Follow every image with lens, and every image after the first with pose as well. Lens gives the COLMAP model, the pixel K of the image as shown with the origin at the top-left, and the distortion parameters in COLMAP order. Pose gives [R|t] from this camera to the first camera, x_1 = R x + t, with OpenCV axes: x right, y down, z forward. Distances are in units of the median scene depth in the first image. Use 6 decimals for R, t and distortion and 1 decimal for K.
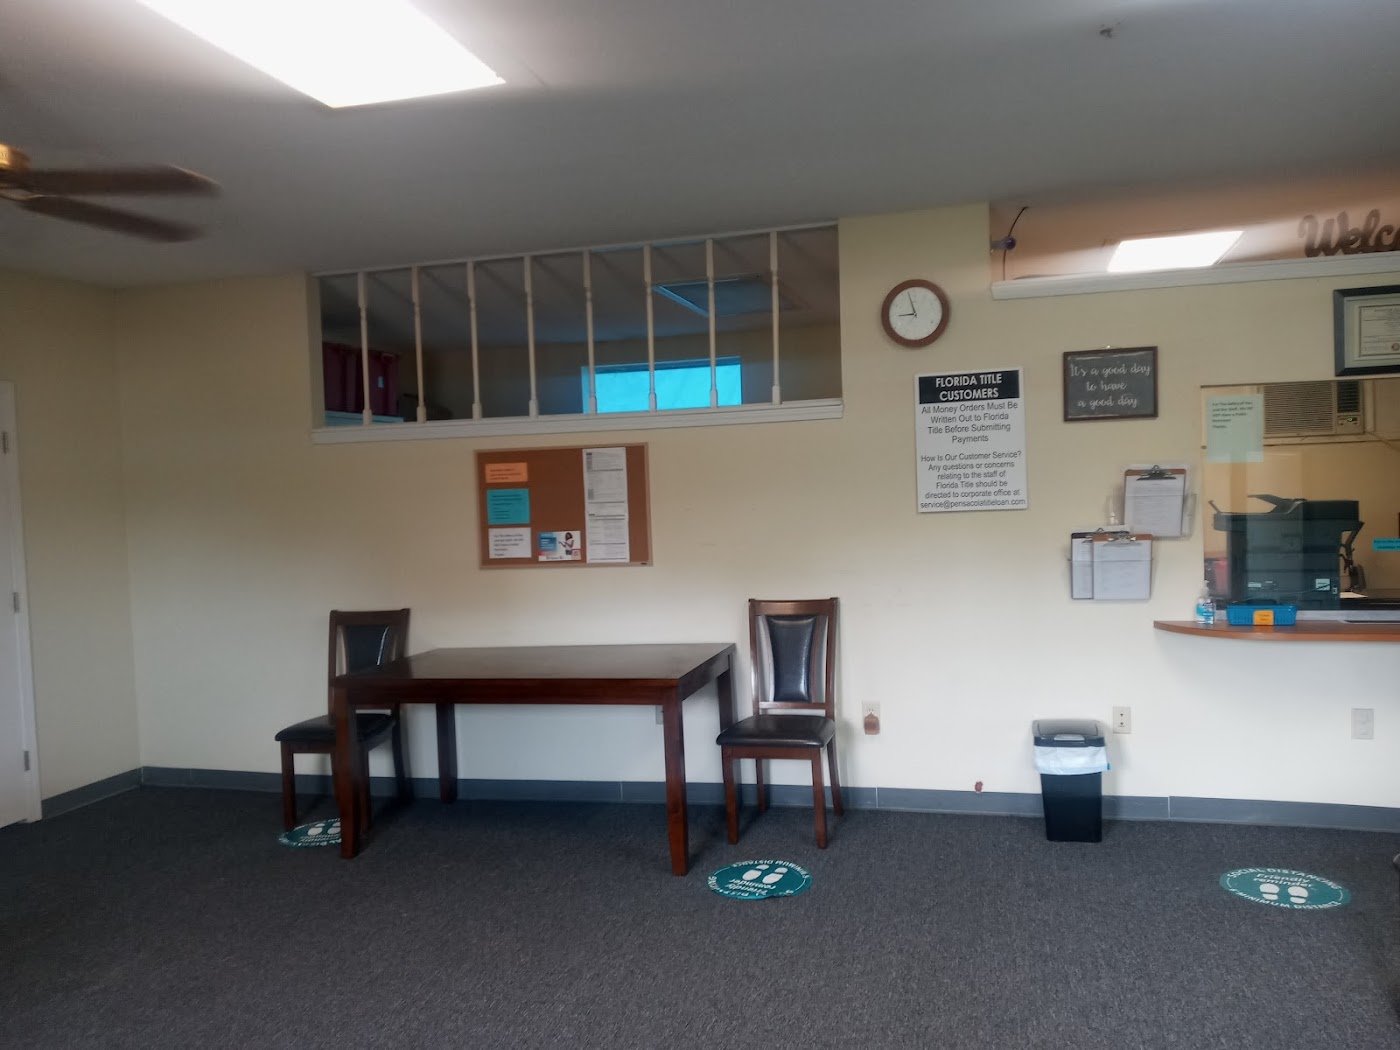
lens RADIAL K [[1090.7, 0, 698.9], [0, 1090.7, 530.6], [0, 0, 1]] dist [-0.004597, -0.023288]
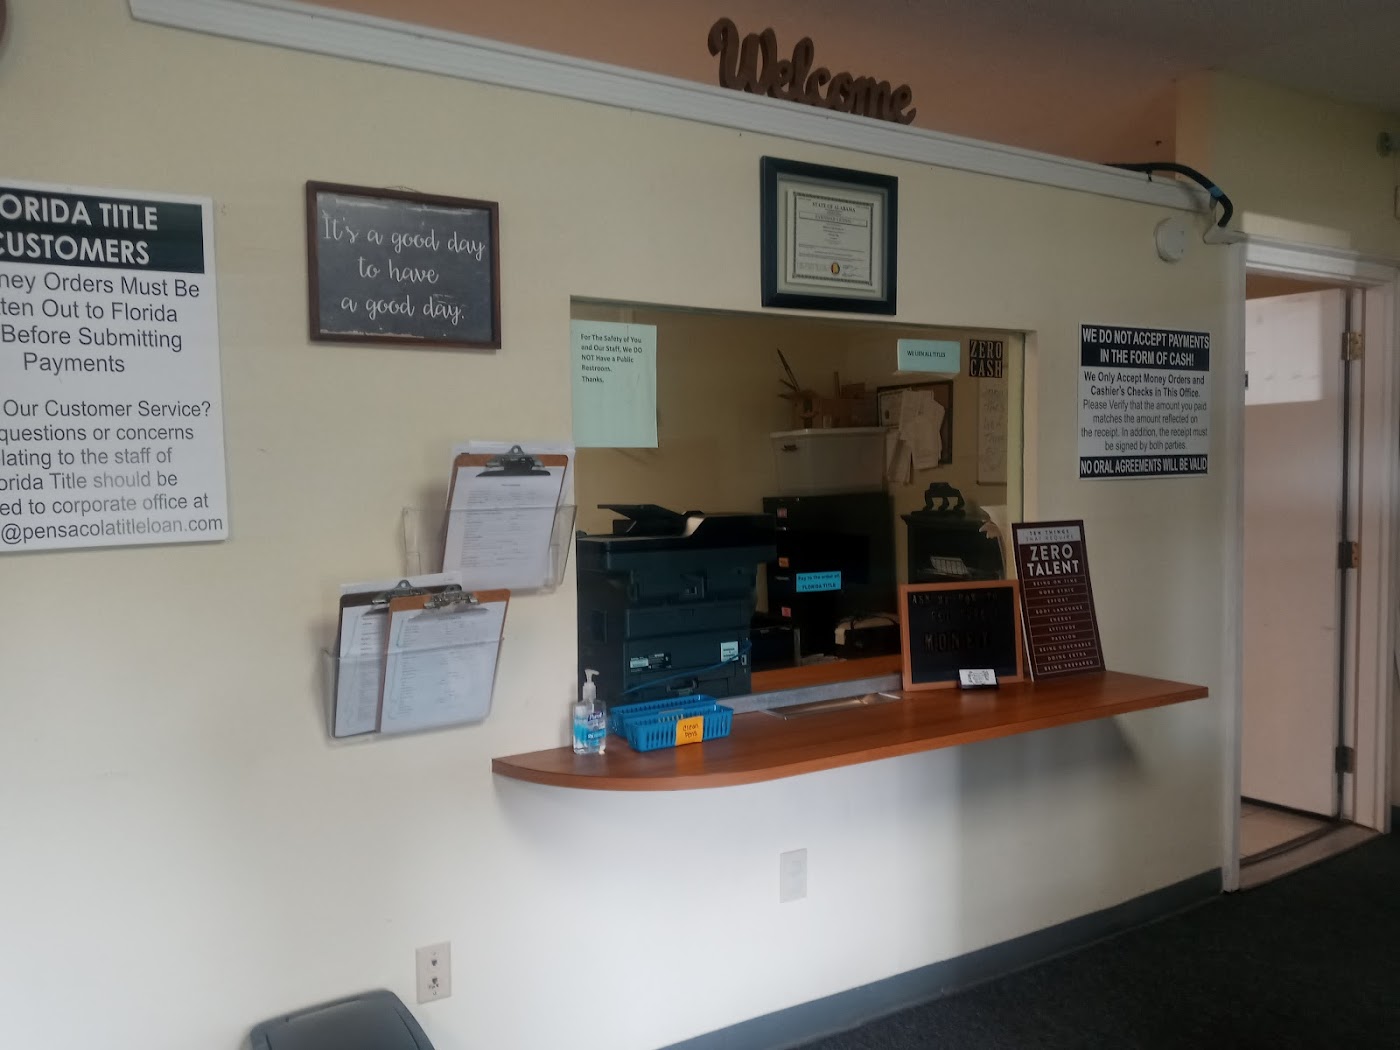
lens RADIAL K [[1090.7, 0, 701.6], [0, 1090.7, 535.3], [0, 0, 1]] dist [-0.004597, -0.023288]
pose [[0.682022, -0.022442, 0.730987, 0.118360], [0.020846, 0.999719, 0.011243, -0.022971], [-0.731034, 0.007570, 0.682299, 0.580038]]
